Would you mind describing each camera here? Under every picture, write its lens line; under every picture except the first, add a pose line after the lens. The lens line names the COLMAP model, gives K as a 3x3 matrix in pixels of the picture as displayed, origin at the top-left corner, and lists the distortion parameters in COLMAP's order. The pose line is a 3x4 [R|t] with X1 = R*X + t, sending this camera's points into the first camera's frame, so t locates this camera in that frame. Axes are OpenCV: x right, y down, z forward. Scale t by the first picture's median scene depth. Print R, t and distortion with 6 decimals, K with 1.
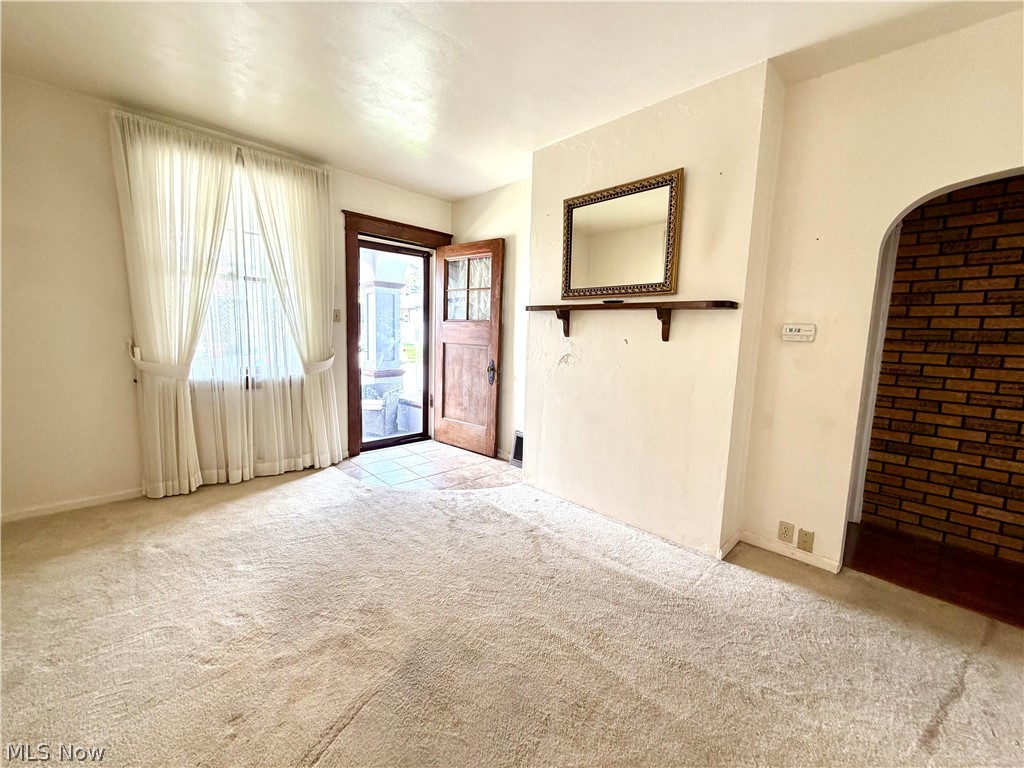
lens RADIAL K [[410.0, 0, 508.8], [0, 410.0, 386.3], [0, 0, 1]] dist [0.001198, 0.000211]
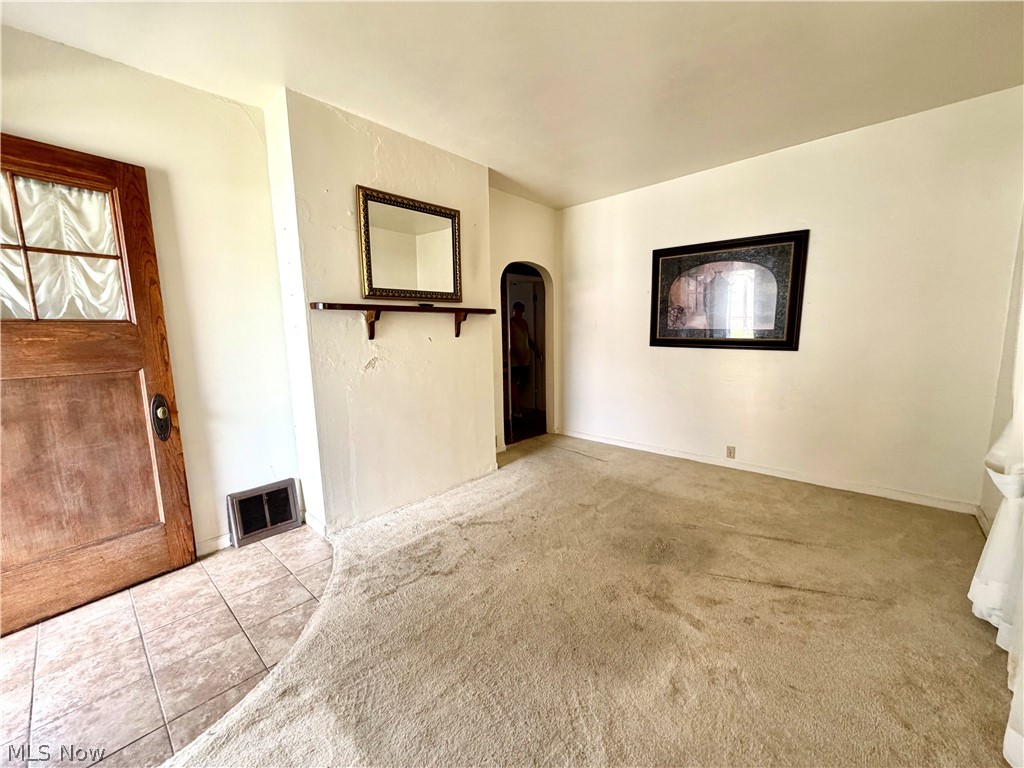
lens RADIAL K [[410.0, 0, 508.8], [0, 410.0, 386.3], [0, 0, 1]] dist [0.001198, 0.000211]
pose [[-0.065351, -0.168088, 0.983603, -0.894840], [0.147719, 0.973220, 0.176128, -0.152268], [-0.986868, 0.156807, -0.038771, 0.845452]]
